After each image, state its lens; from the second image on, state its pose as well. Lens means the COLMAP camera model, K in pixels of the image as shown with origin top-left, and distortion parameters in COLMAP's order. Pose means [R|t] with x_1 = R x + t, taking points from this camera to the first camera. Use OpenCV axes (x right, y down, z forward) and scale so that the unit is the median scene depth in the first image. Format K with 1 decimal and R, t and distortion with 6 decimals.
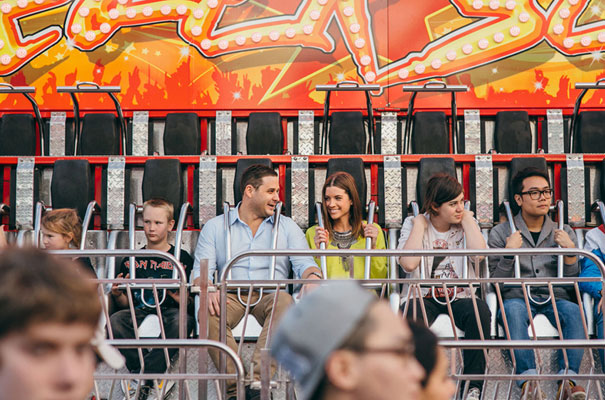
lens RADIAL K [[1443.2, 0, 302.5], [0, 1443.2, 200.0], [0, 0, 1]] dist [-0.013289, -0.395502]
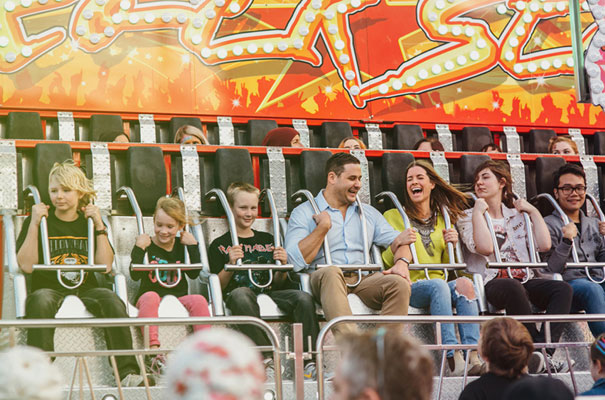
lens RADIAL K [[1443.2, 0, 302.5], [0, 1443.2, 200.0], [0, 0, 1]] dist [-0.013289, -0.395502]
pose [[0.940349, 0.017845, 0.339742, -0.350606], [0.007949, 0.997198, -0.074379, 0.074506], [-0.340118, 0.072643, 0.937573, 0.016405]]
